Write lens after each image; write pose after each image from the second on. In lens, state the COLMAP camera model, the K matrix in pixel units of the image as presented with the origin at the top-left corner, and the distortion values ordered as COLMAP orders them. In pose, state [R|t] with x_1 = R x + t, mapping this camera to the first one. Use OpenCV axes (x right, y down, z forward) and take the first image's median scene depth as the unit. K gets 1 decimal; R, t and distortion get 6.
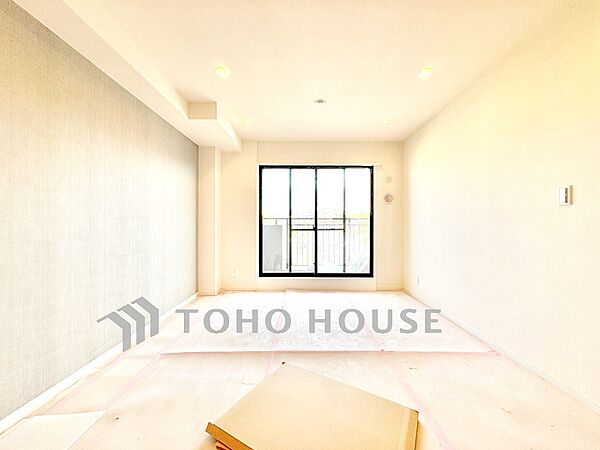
lens RADIAL K [[240.6, 0, 300.0], [0, 240.6, 225.0], [0, 0, 1]] dist [0.000555, 0.000149]
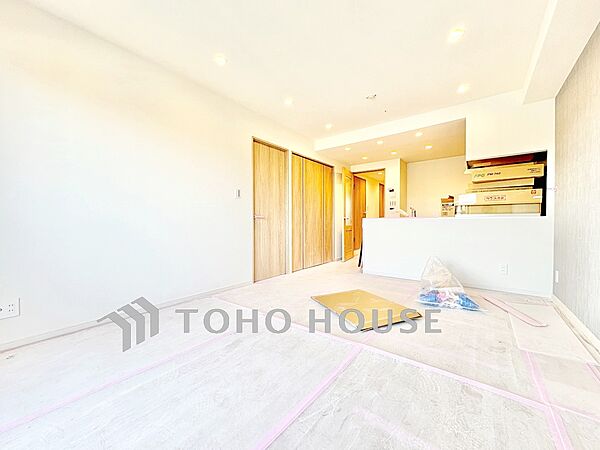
lens RADIAL K [[240.6, 0, 300.0], [0, 240.6, 225.0], [0, 0, 1]] dist [0.000555, 0.000149]
pose [[-0.798718, -0.003310, 0.601696, -0.229130], [0.003424, 0.999944, 0.010045, 0.054378], [-0.601696, 0.010083, -0.798662, 0.933135]]
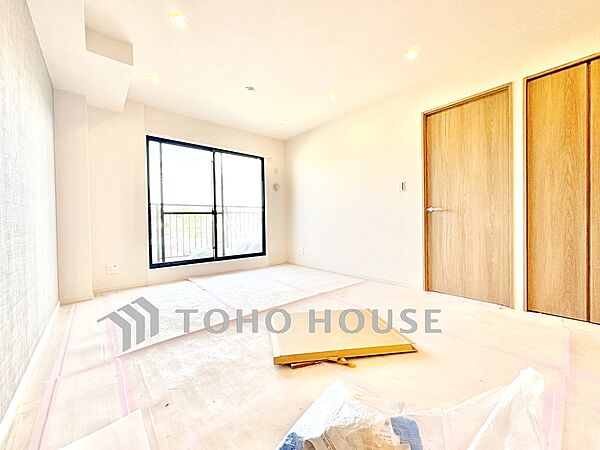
lens RADIAL K [[240.6, 0, 300.0], [0, 240.6, 225.0], [0, 0, 1]] dist [0.000555, 0.000149]
pose [[0.761803, -0.024086, 0.647361, -0.320401], [0.016453, 0.999706, 0.017834, 0.057967], [-0.647600, -0.002935, 0.761975, 0.020994]]
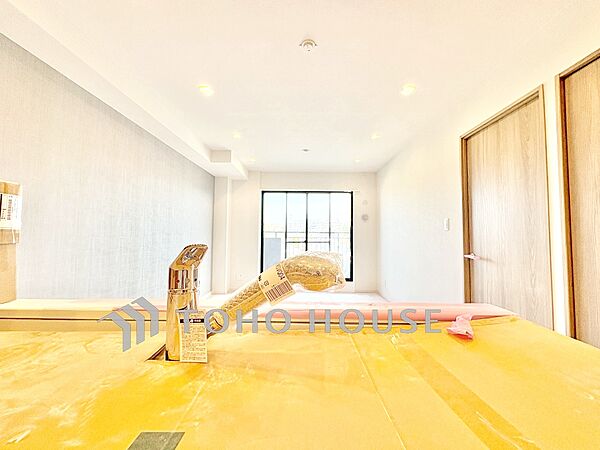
lens RADIAL K [[240.6, 0, 300.0], [0, 240.6, 225.0], [0, 0, 1]] dist [0.000555, 0.000149]
pose [[0.999873, 0.006559, -0.014510, 0.051783], [-0.007196, 0.998992, -0.044309, -0.014189], [0.014205, 0.044407, 0.998913, -0.253125]]
